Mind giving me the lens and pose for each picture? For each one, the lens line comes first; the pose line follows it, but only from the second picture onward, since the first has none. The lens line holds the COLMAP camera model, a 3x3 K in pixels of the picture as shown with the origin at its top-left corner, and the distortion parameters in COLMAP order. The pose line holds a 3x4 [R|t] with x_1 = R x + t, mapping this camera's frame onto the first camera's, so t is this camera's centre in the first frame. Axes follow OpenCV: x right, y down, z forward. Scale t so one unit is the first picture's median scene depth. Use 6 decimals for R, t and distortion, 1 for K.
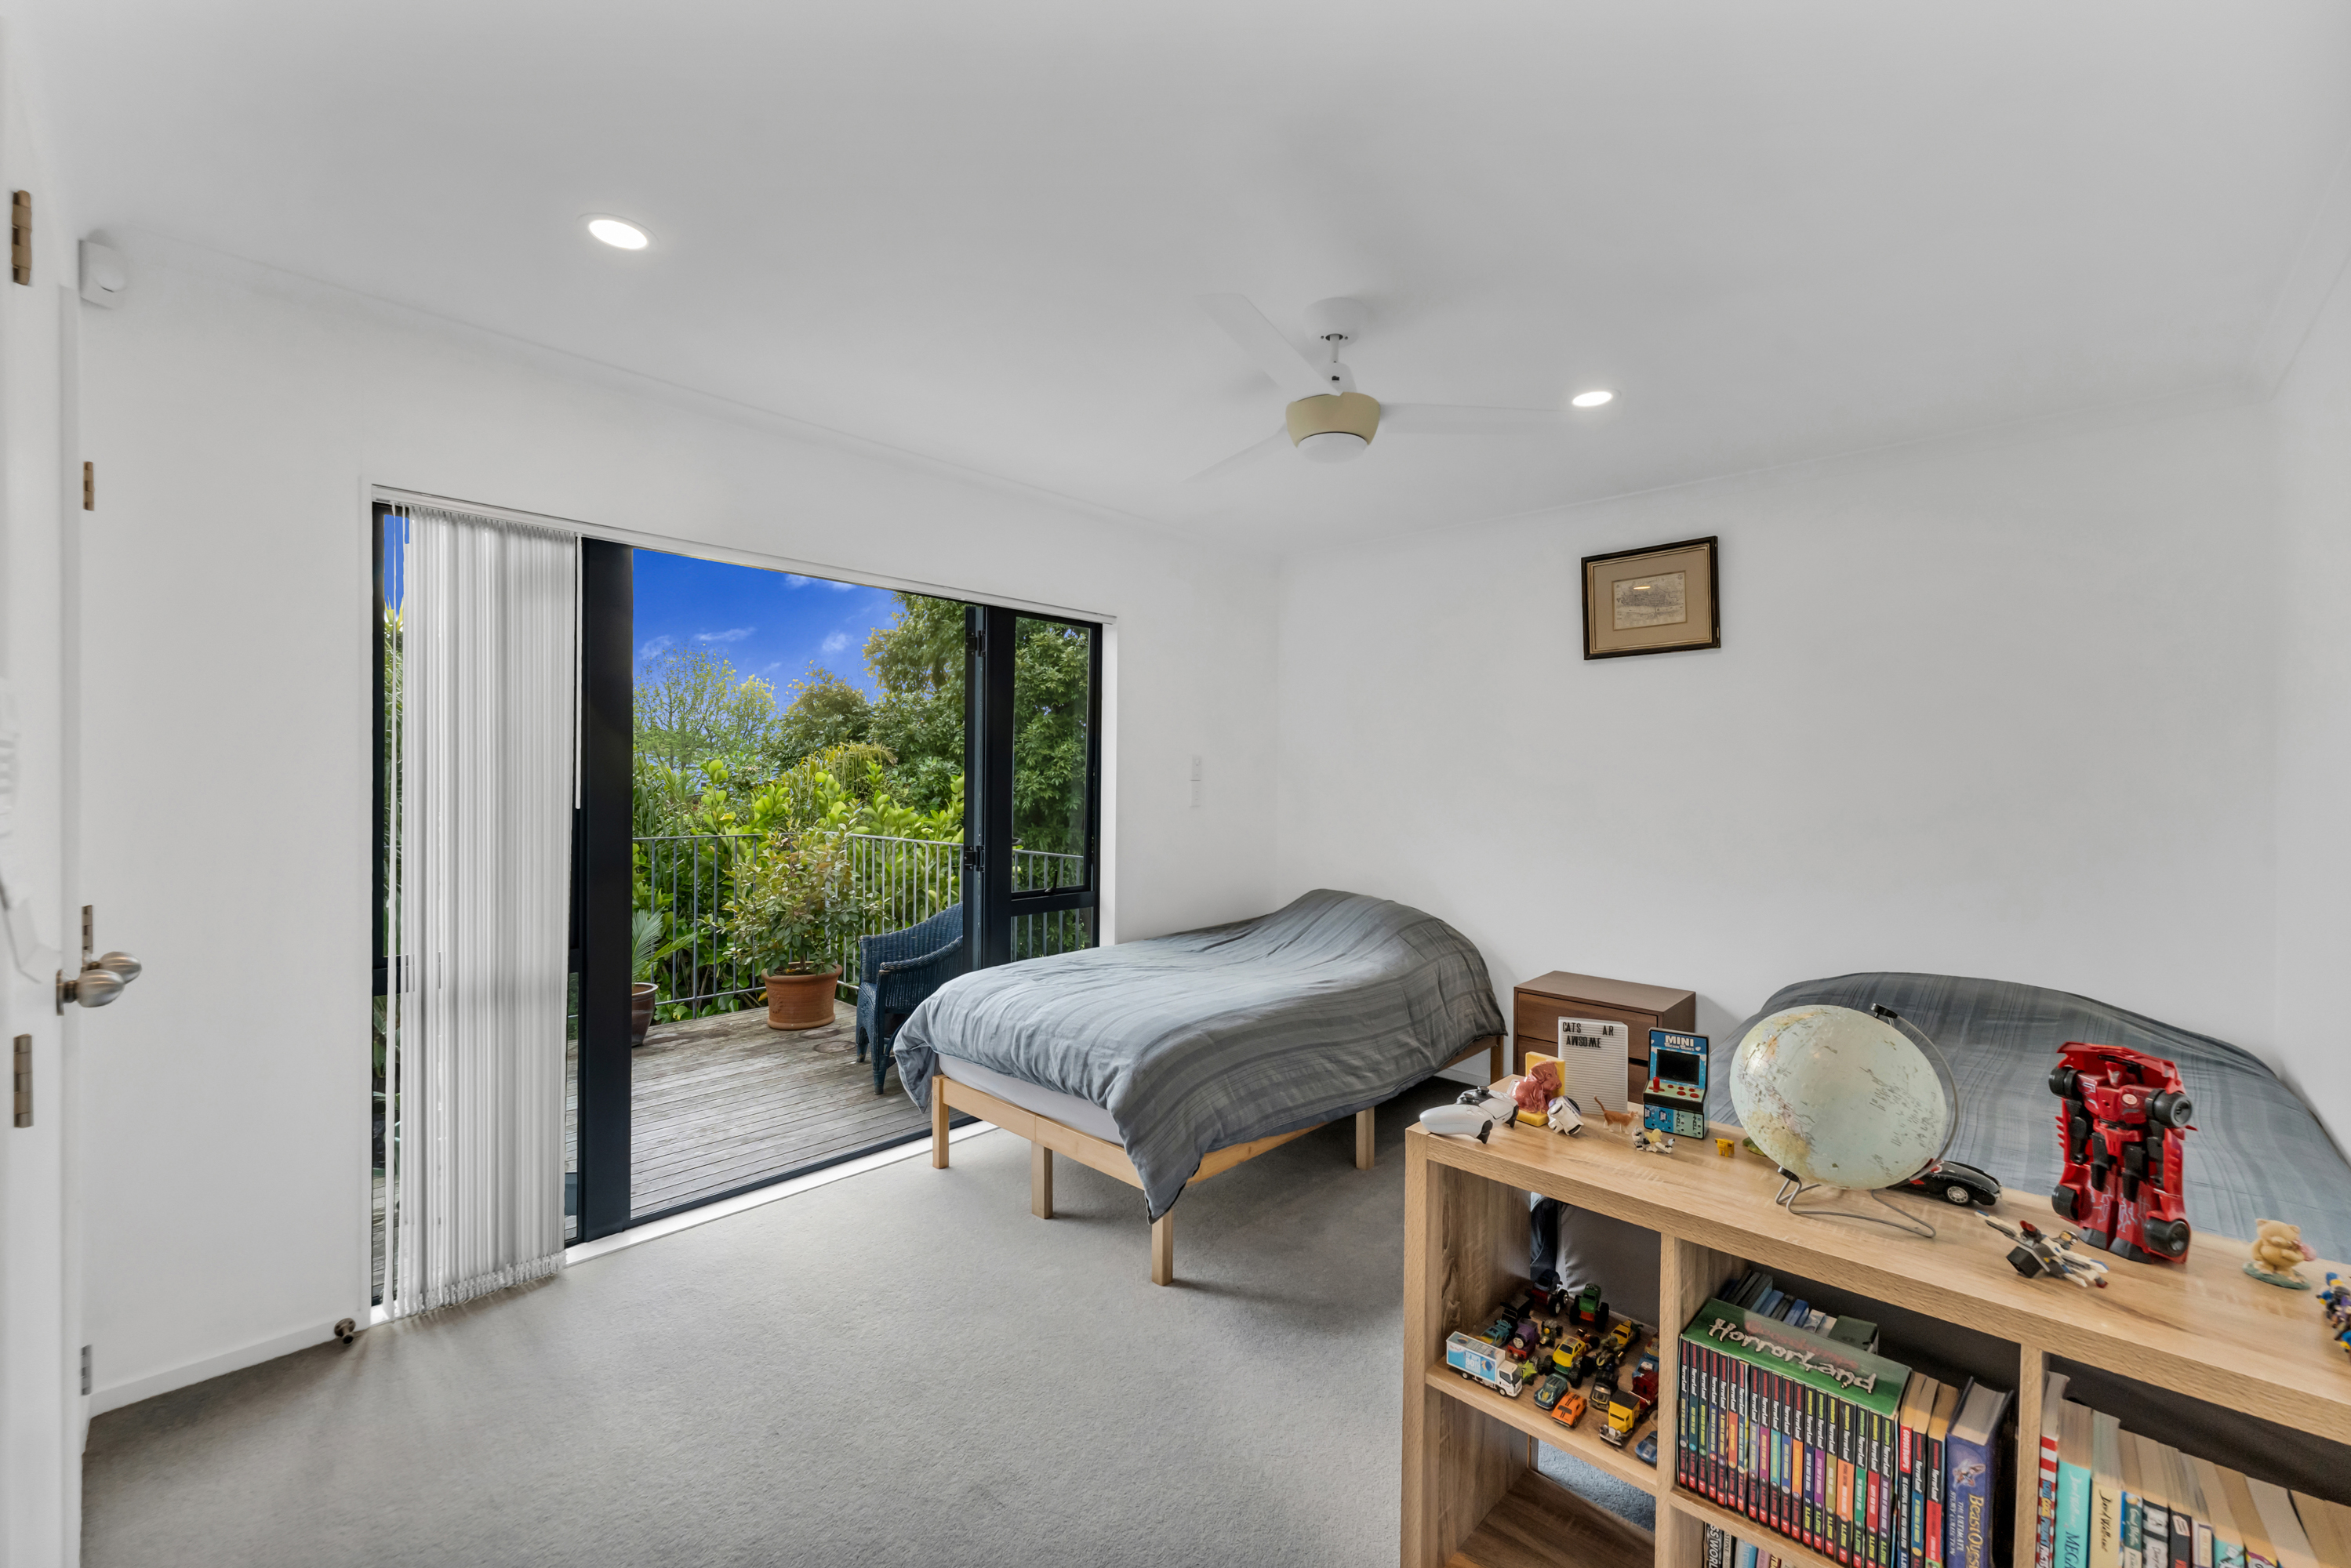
lens RADIAL K [[953.0, 0, 1175.5], [0, 953.0, 784.0], [0, 0, 1]] dist [-0.009533, -0.000423]
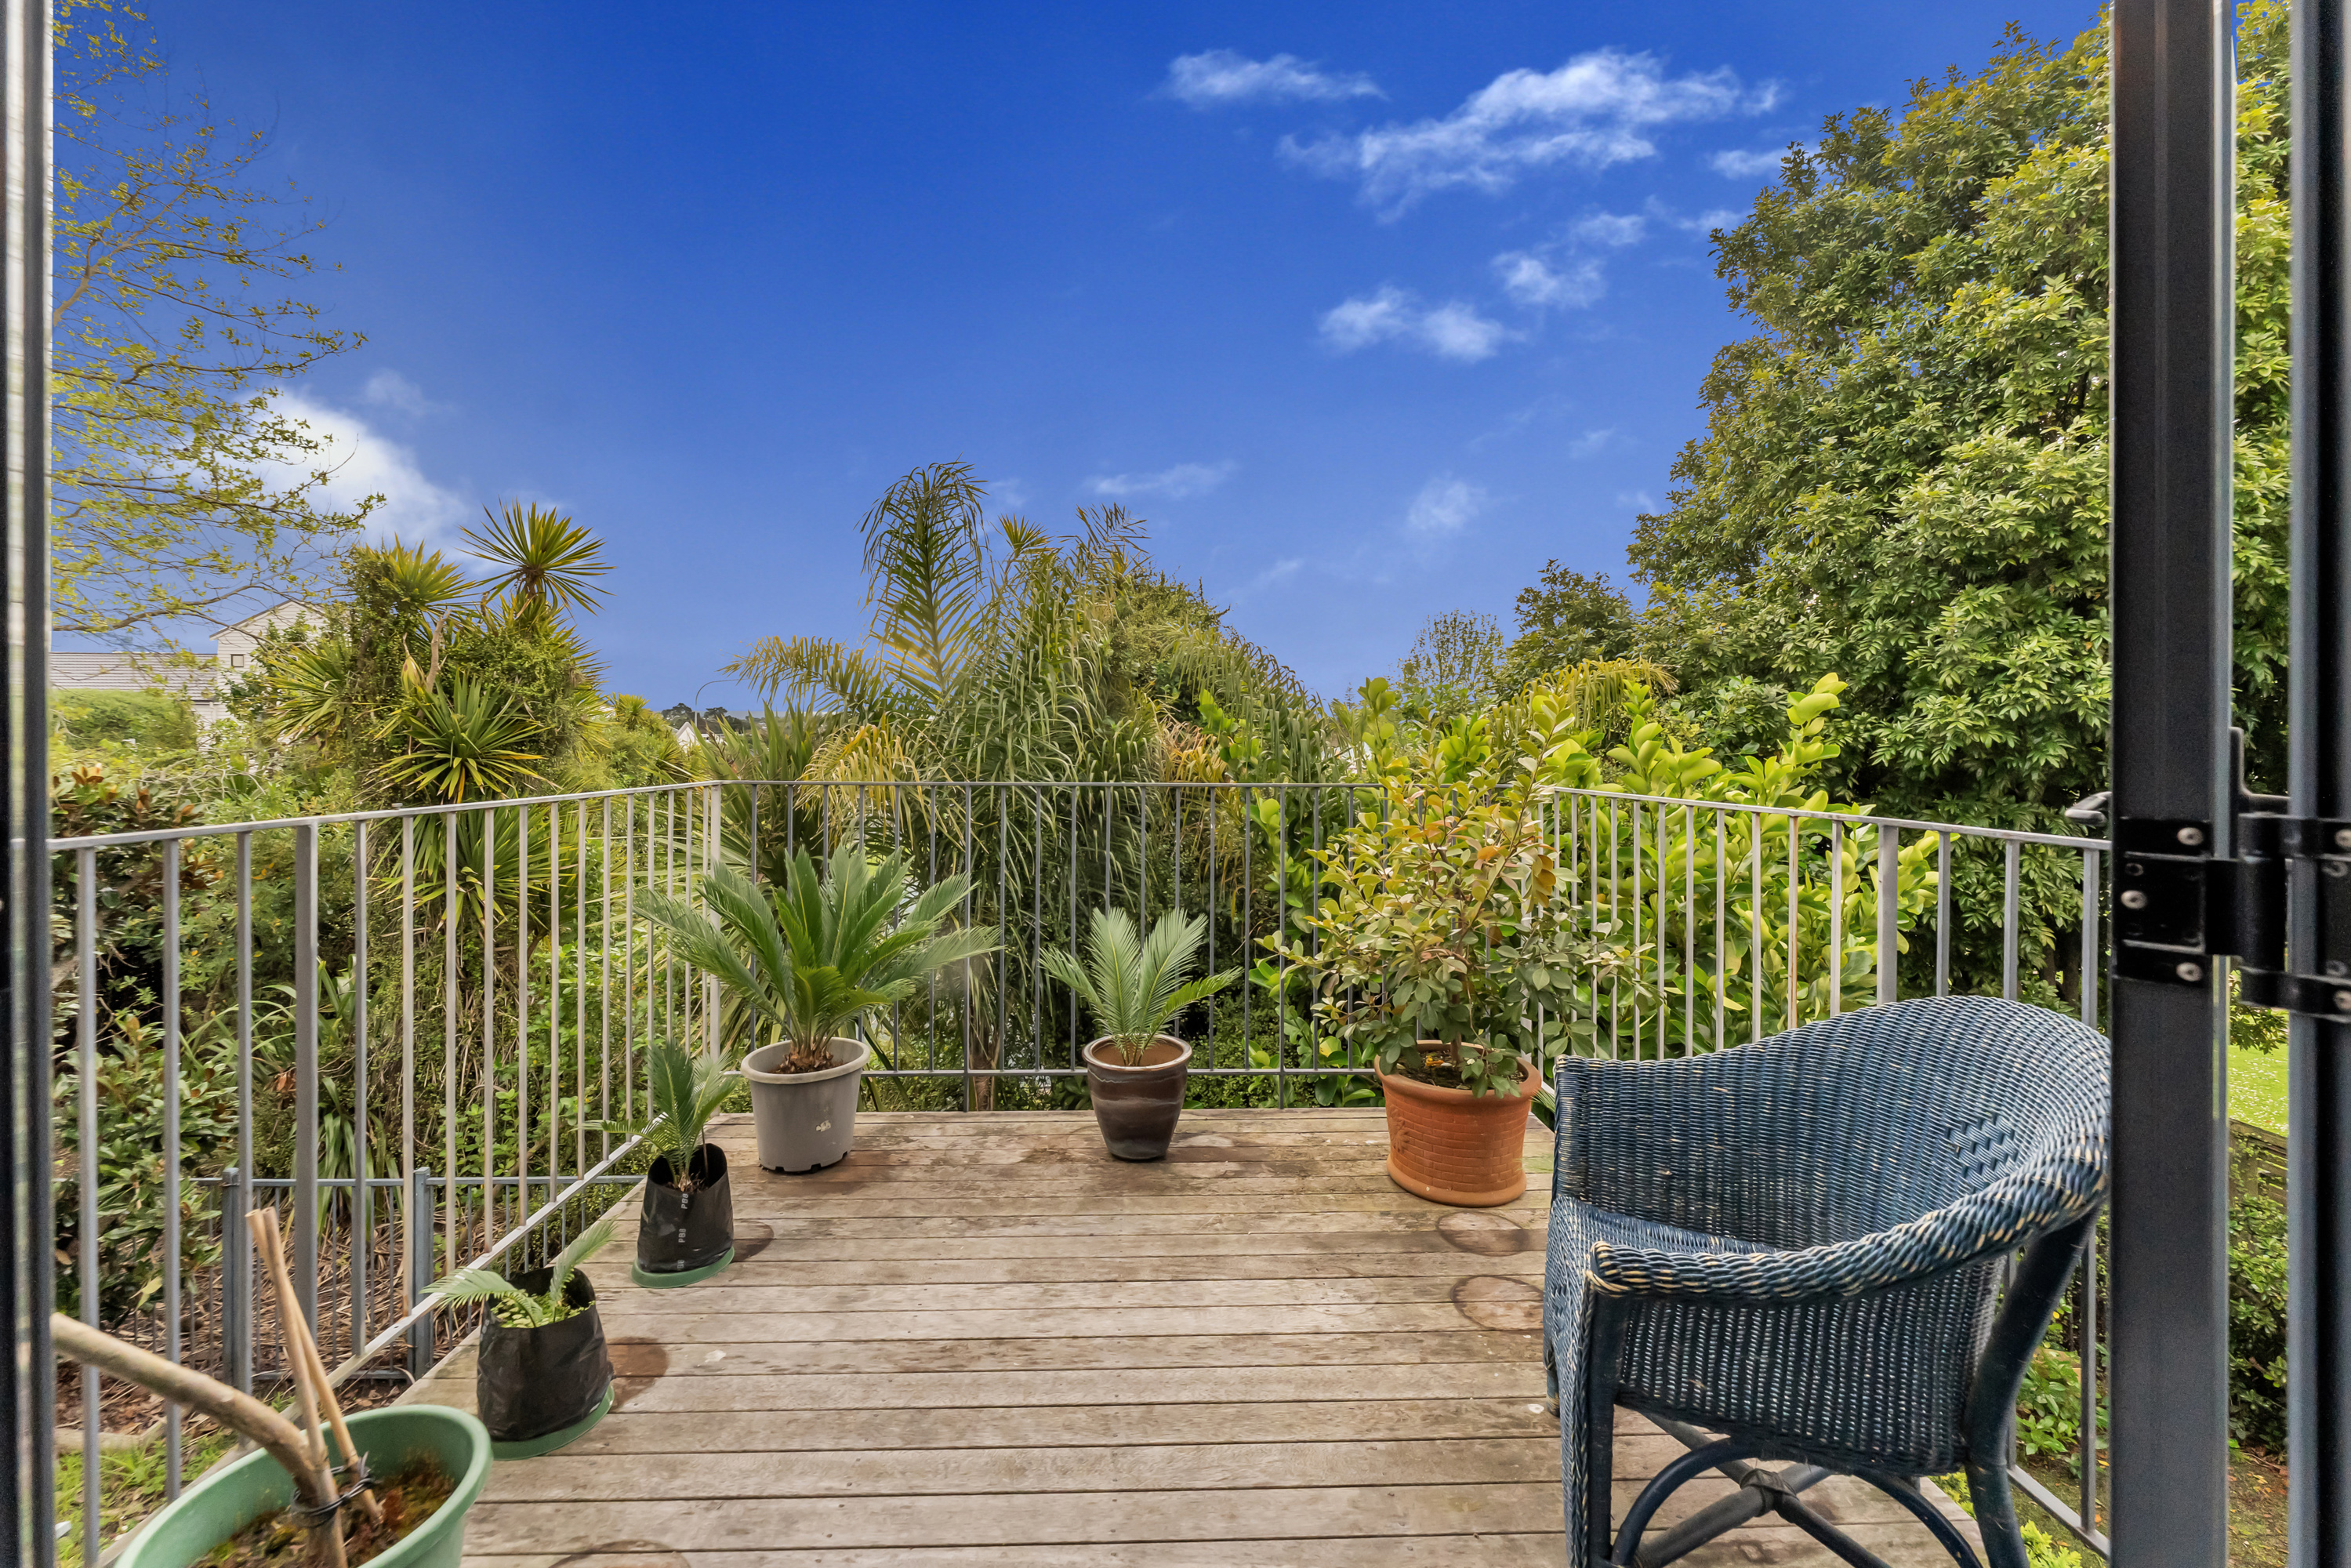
lens RADIAL K [[962.2, 0, 1171.8], [0, 962.2, 743.9], [0, 0, 1]] dist [0.009318, -0.000608]
pose [[0.716355, -0.005841, -0.697712, -0.089009], [-0.002954, 0.999931, -0.011403, 0.022575], [0.697730, 0.010229, 0.716288, 0.314430]]
